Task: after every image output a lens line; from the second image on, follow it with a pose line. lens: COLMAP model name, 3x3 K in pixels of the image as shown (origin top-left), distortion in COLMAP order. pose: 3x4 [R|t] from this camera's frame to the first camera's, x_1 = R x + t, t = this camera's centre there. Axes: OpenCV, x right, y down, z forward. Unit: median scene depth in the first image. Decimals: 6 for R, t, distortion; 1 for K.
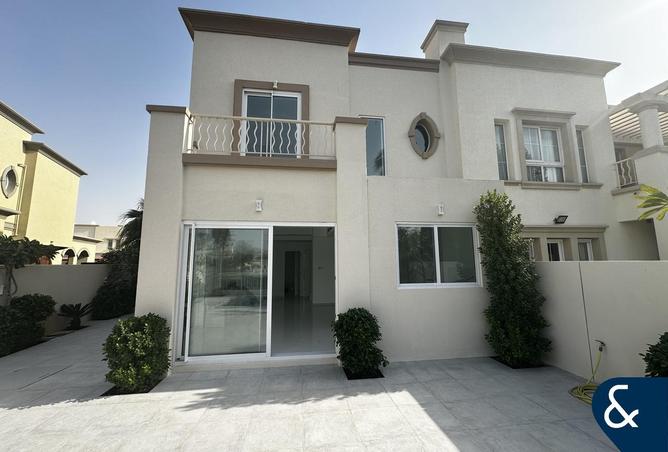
lens RADIAL K [[267.8, 0, 333.1], [0, 267.8, 224.0], [0, 0, 1]] dist [0.000604, 0.000091]
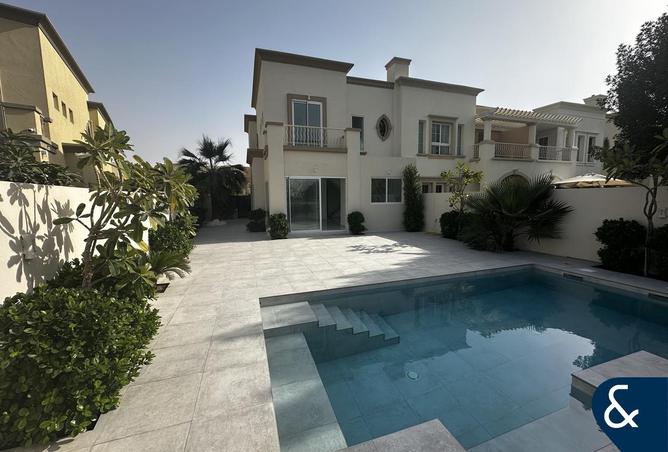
lens RADIAL K [[267.8, 0, 333.1], [0, 267.8, 224.0], [0, 0, 1]] dist [0.000604, 0.000091]
pose [[0.982431, -0.019646, 0.185587, -0.409544], [-0.023204, 0.973868, 0.225928, -0.094435], [-0.185176, -0.226265, 0.956302, -0.975984]]
